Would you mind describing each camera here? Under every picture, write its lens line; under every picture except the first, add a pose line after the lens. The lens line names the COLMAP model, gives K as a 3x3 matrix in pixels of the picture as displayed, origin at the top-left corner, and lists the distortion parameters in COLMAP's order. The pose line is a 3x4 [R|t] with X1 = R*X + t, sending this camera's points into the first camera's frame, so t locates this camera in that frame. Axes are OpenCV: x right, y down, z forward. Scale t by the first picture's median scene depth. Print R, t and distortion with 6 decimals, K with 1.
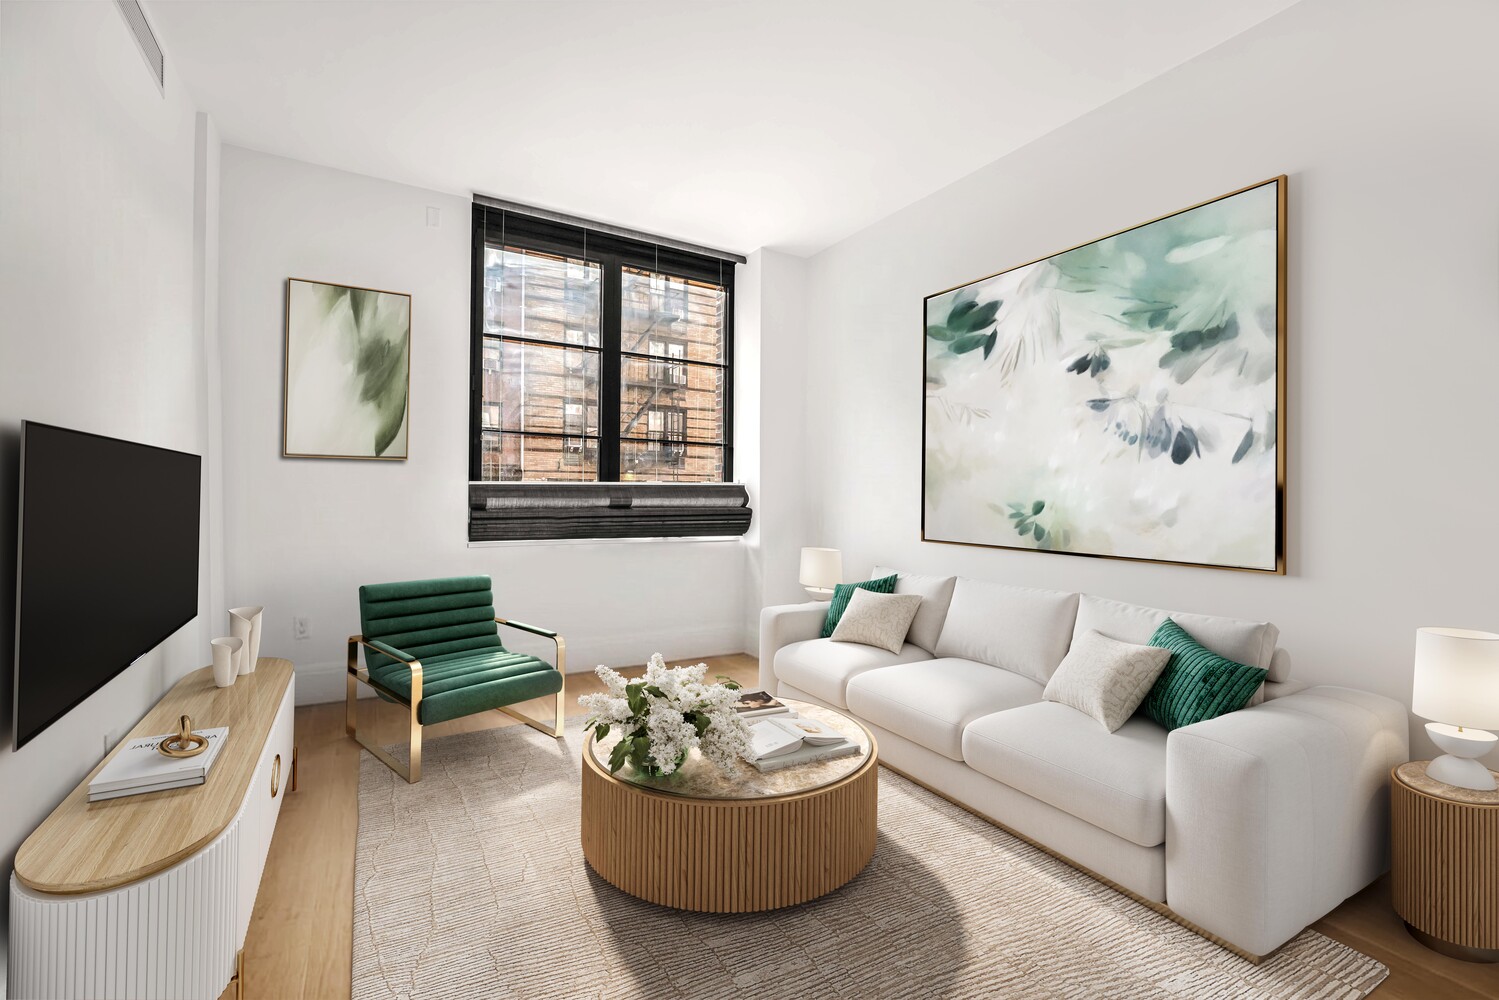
lens RADIAL K [[673.7, 0, 754.6], [0, 673.7, 498.8], [0, 0, 1]] dist [-0.000630, 0.000062]
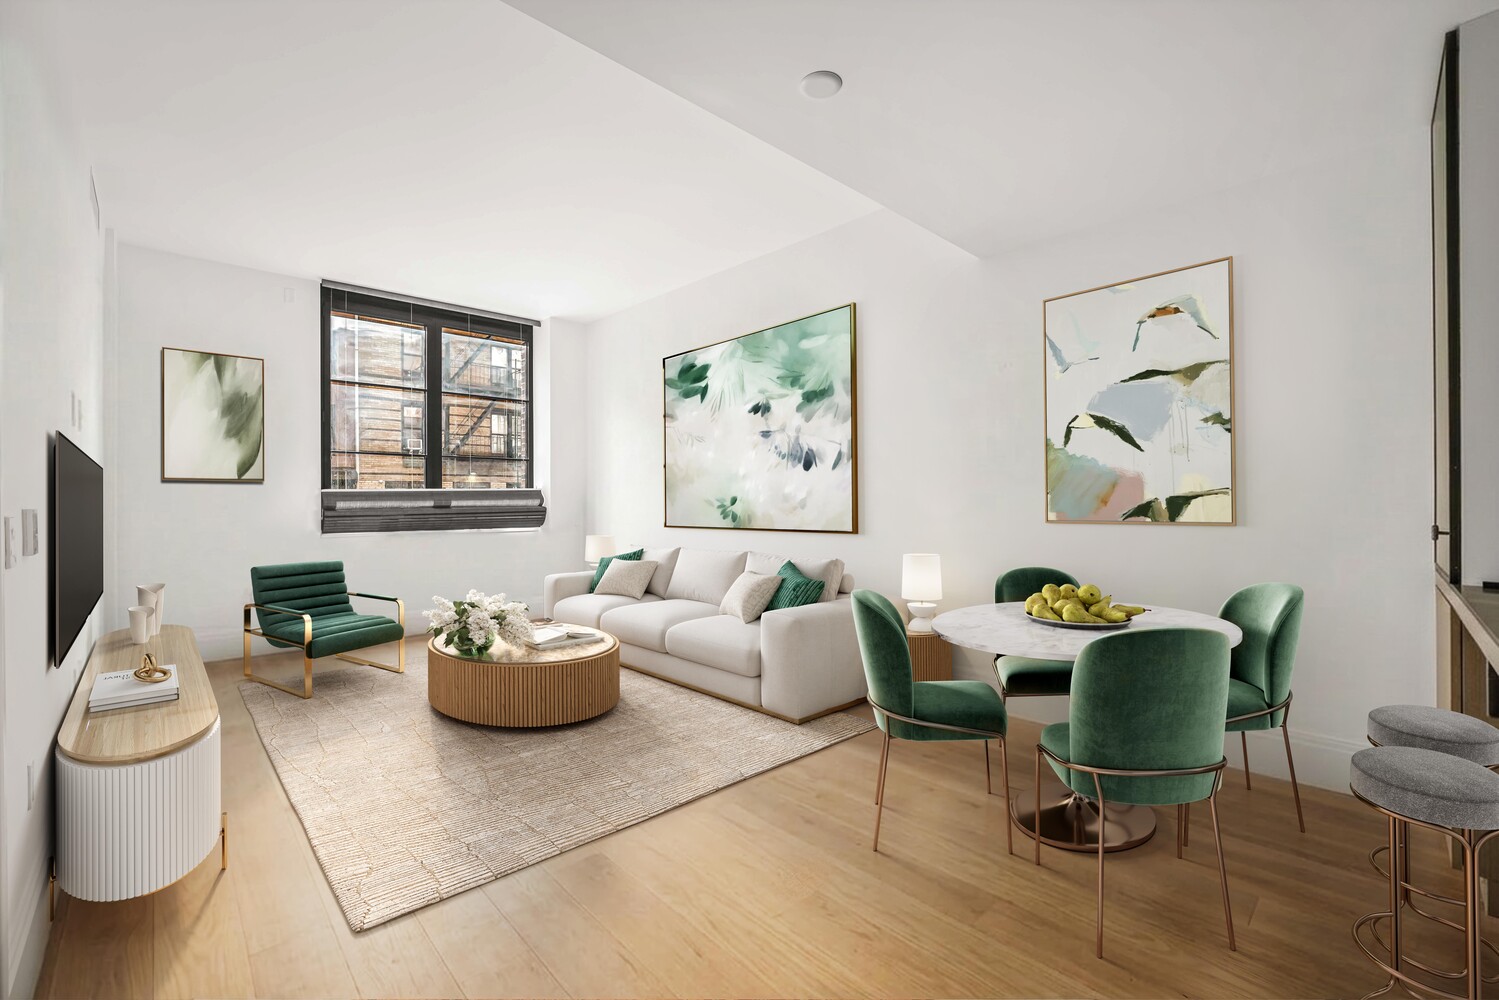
lens RADIAL K [[669.5, 0, 719.6], [0, 669.5, 500.3], [0, 0, 1]] dist [0.016895, 0.000121]
pose [[0.976964, -0.018111, 0.212633, 0.068631], [0.022421, 0.999589, -0.017874, 0.040587], [-0.212222, 0.022230, 0.976969, -0.507446]]
